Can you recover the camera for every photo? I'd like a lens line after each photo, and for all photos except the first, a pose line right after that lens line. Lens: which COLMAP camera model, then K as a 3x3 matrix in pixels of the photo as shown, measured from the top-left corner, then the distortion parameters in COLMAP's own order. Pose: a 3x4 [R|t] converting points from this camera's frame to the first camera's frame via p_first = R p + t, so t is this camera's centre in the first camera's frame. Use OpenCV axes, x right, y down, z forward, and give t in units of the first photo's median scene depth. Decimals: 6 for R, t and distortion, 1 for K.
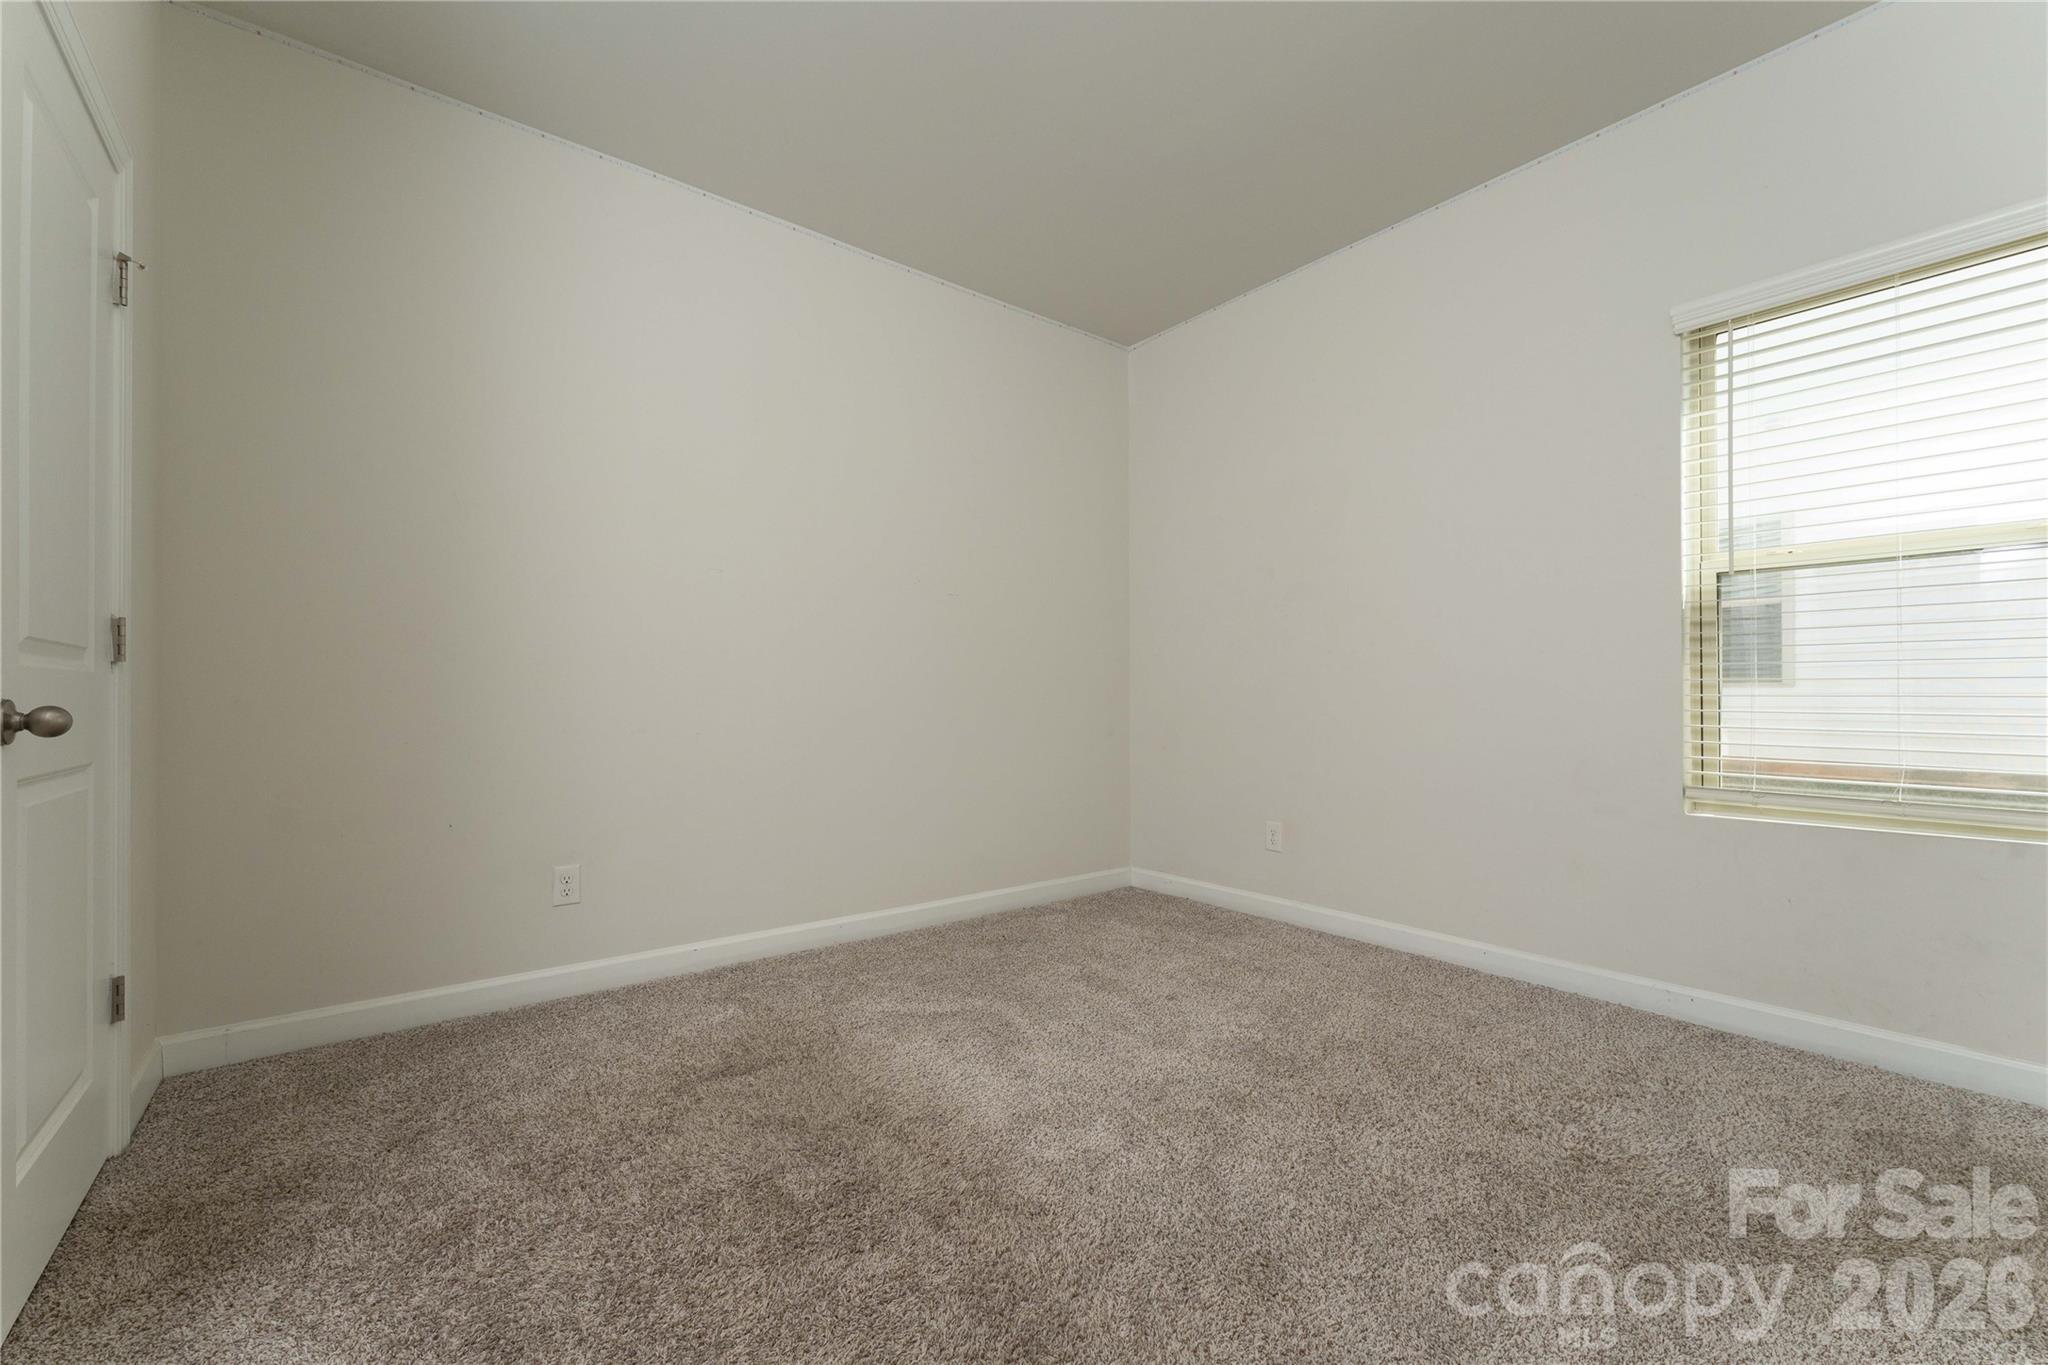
lens RADIAL K [[811.4, 0, 1008.9], [0, 811.4, 692.9], [0, 0, 1]] dist [0.000280, -0.000113]
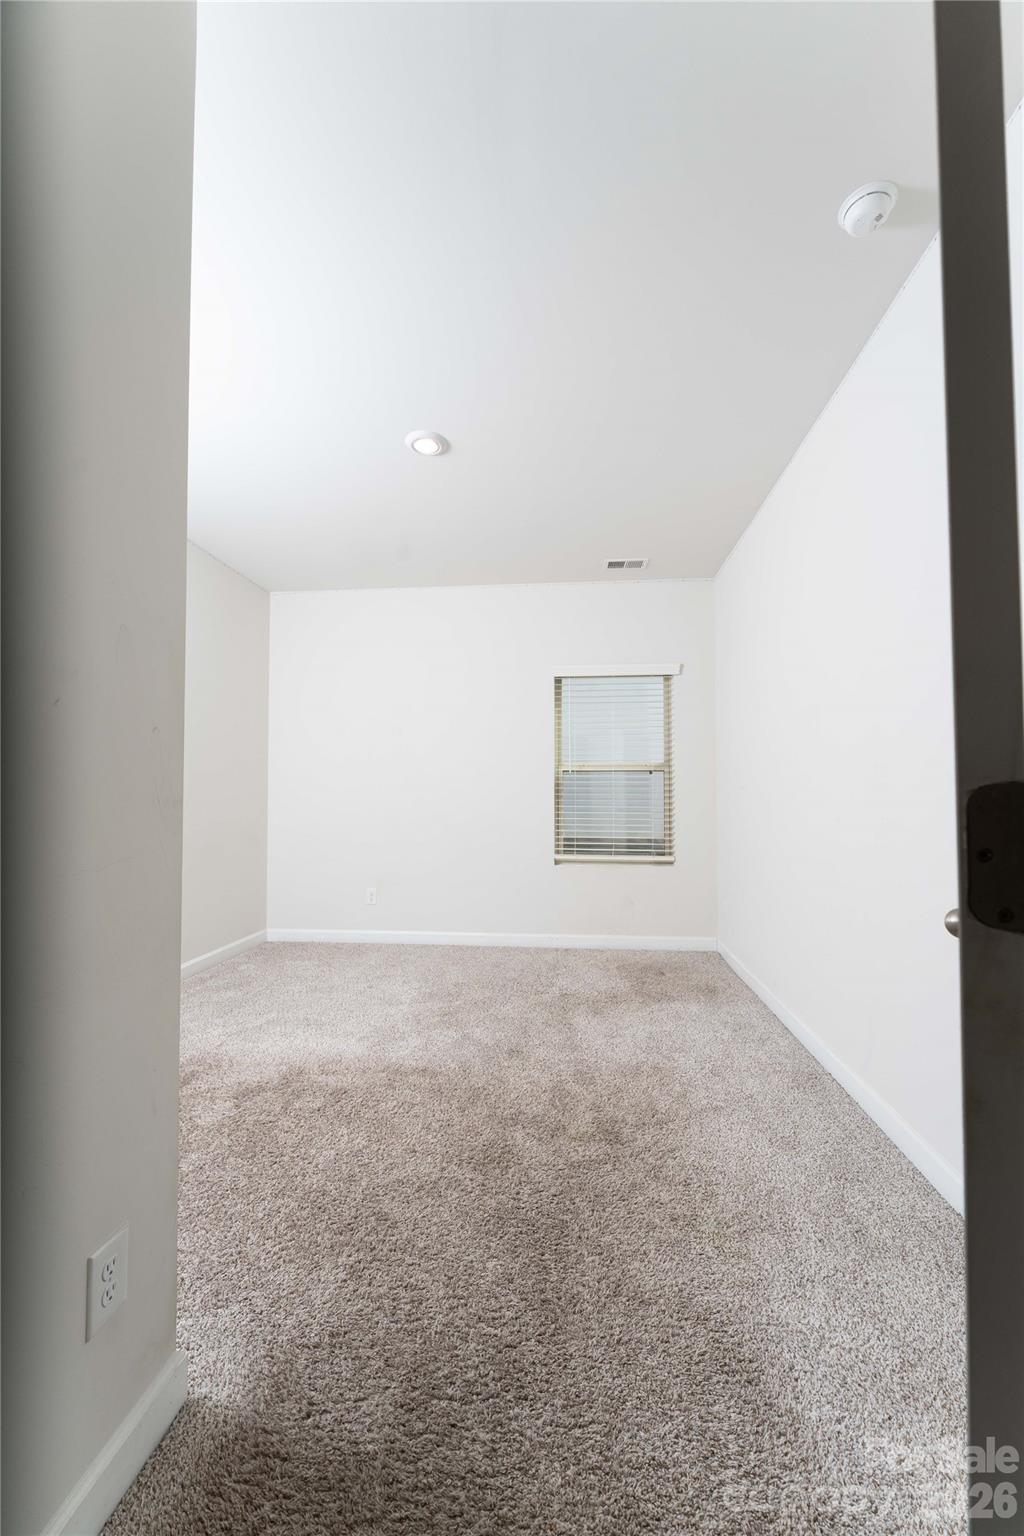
lens RADIAL K [[584.0, 0, 511.2], [0, 584.0, 780.3], [0, 0, 1]] dist [-0.001563, -0.000071]
pose [[0.695040, 0.027229, 0.718455, -0.571463], [-0.007019, 0.999492, -0.031090, -0.059173], [-0.718937, 0.016567, 0.694878, -0.171008]]
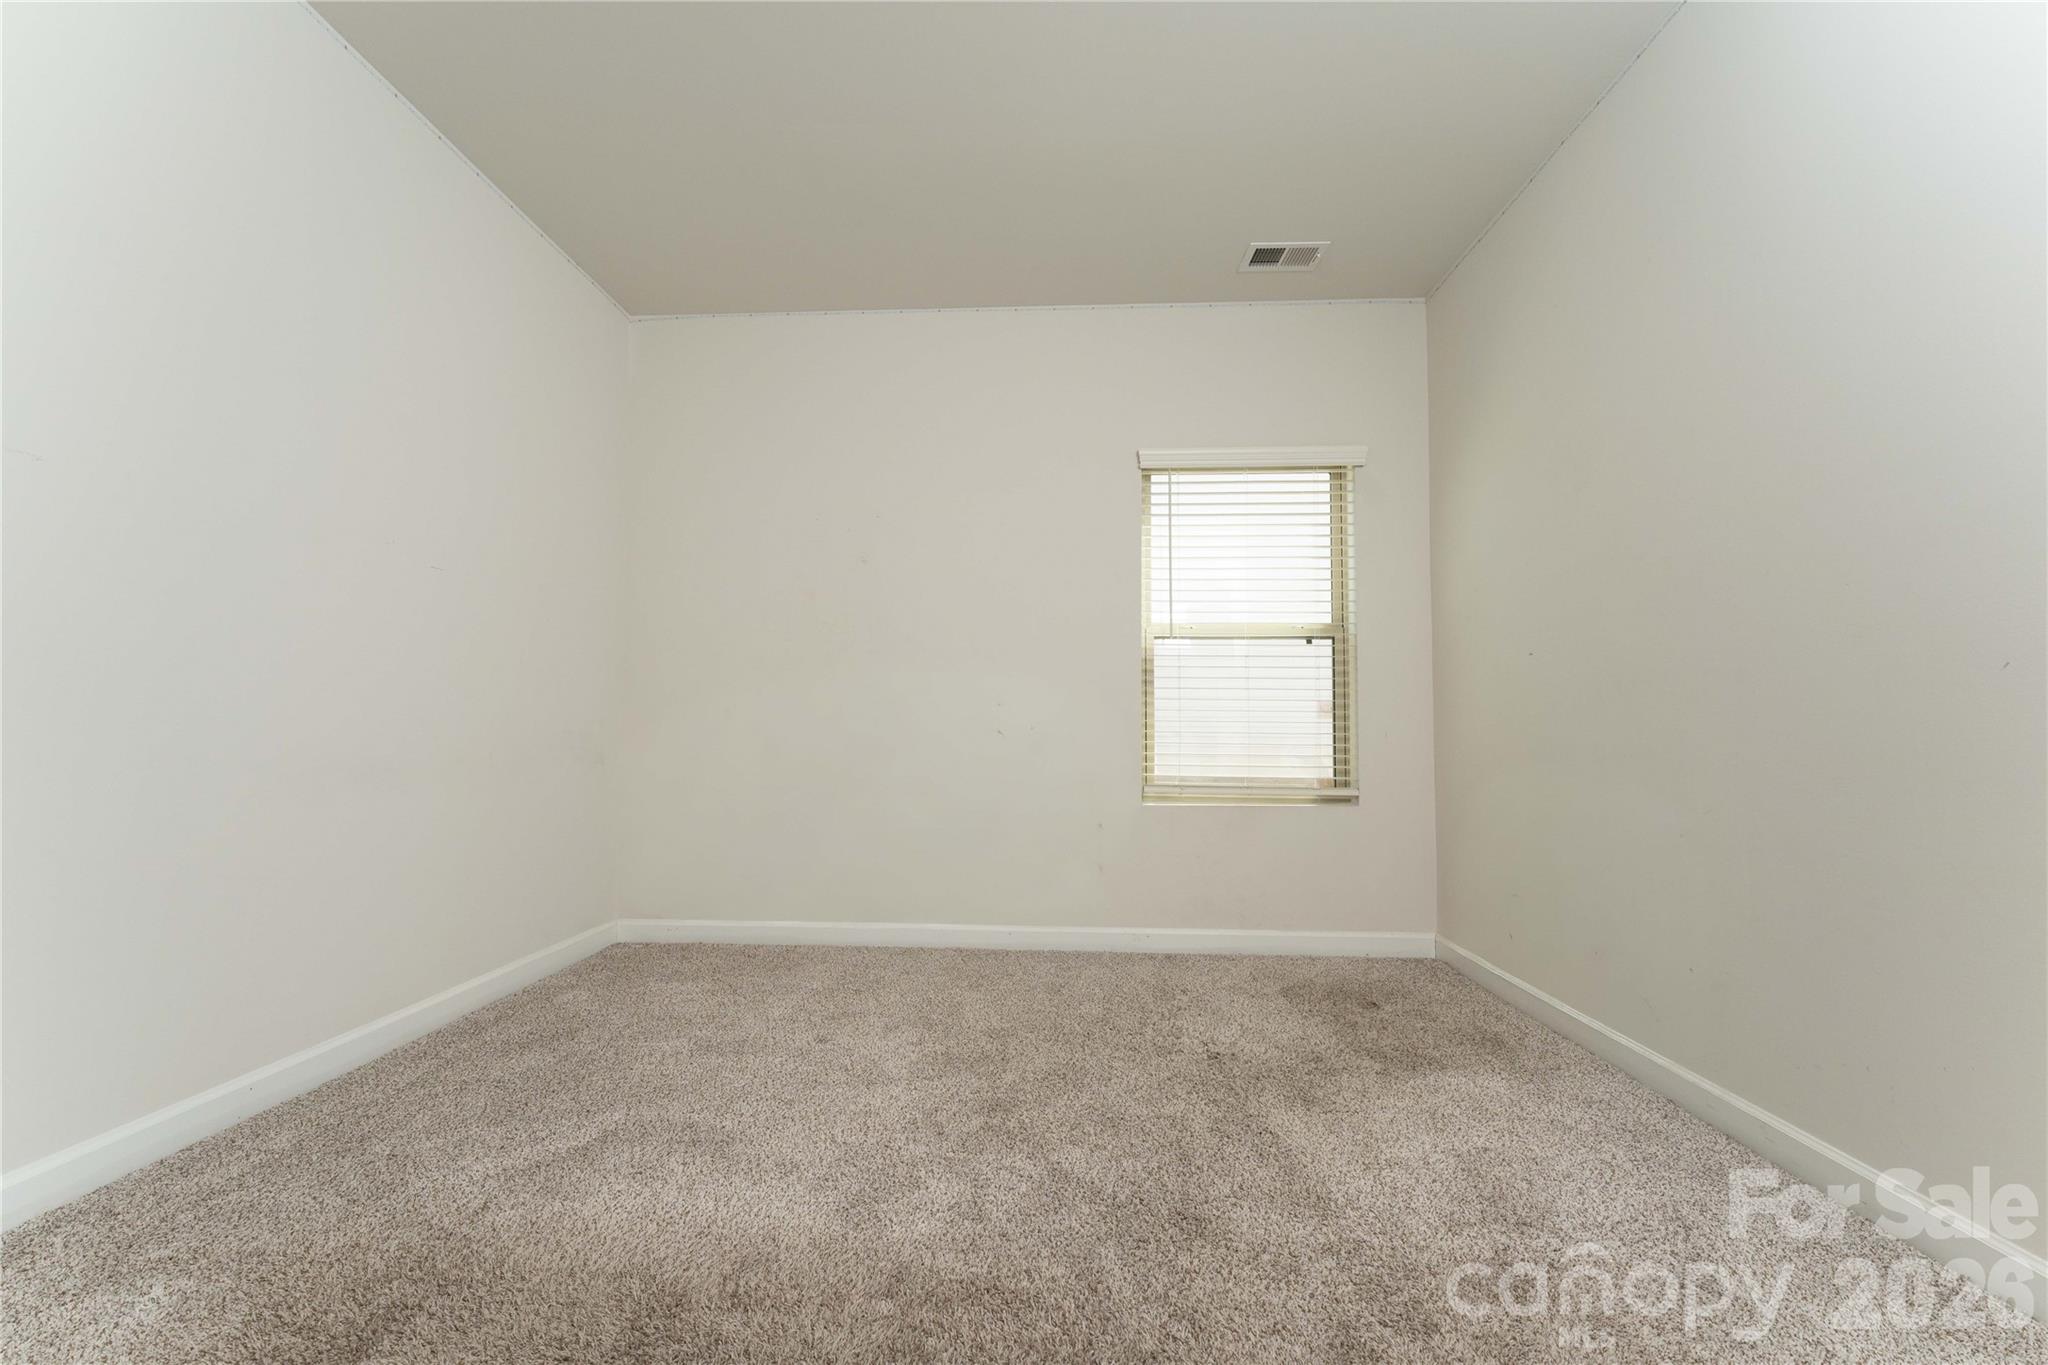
lens RADIAL K [[811.4, 0, 1008.9], [0, 811.4, 692.9], [0, 0, 1]] dist [0.000280, -0.000113]
pose [[0.667026, 0.041125, 0.743899, -0.376577], [-0.012046, 0.998940, -0.044423, 0.020225], [-0.744937, 0.020670, 0.666814, 0.225939]]
